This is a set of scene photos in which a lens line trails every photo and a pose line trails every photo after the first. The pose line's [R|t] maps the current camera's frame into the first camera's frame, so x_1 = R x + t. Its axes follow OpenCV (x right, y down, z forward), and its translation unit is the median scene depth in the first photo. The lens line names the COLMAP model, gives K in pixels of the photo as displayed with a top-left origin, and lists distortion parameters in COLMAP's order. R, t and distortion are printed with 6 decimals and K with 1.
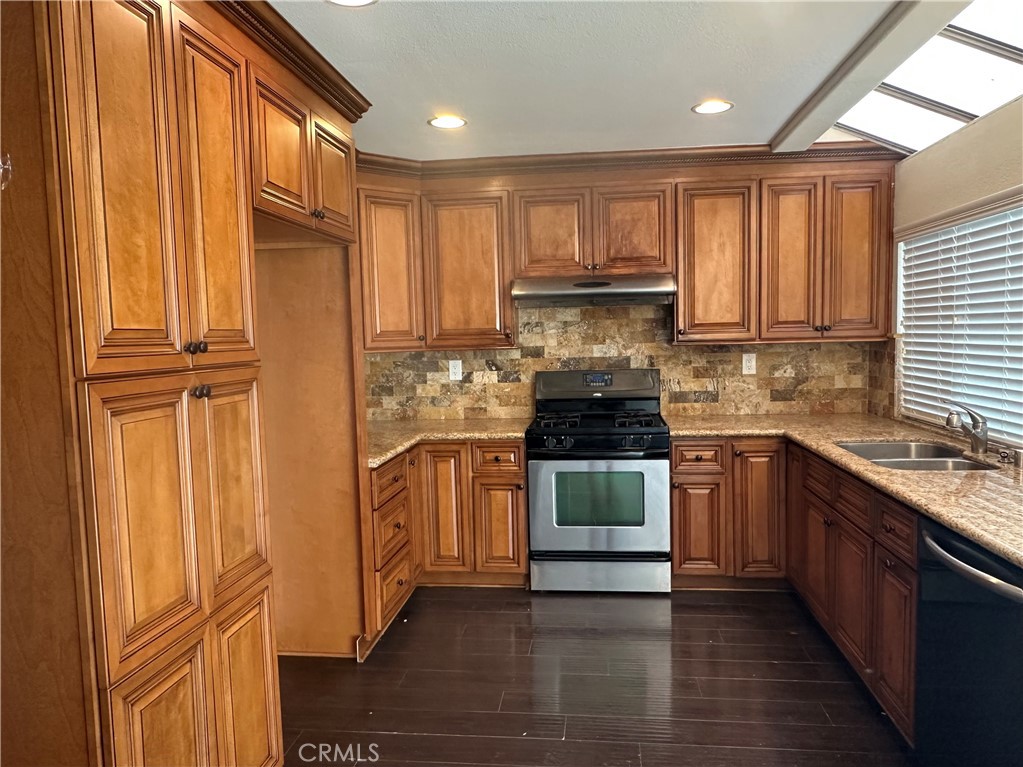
lens RADIAL K [[703.2, 0, 511.5], [0, 703.2, 383.5], [0, 0, 1]] dist [0.001116, 0.000170]
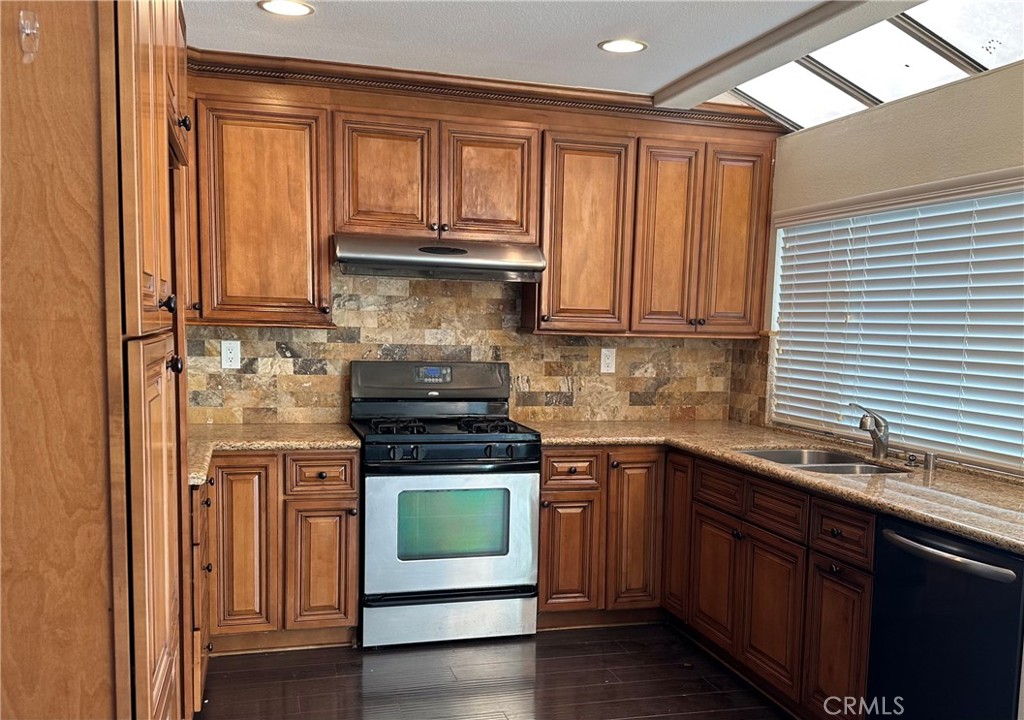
lens RADIAL K [[982.8, 0, 515.9], [0, 982.8, 428.1], [0, 0, 1]] dist [0.214015, -0.526505]
pose [[0.920337, 0.007205, 0.391059, -0.240691], [-0.022460, 0.999154, 0.034449, 0.015941], [-0.390480, -0.040488, 0.919721, -0.046458]]
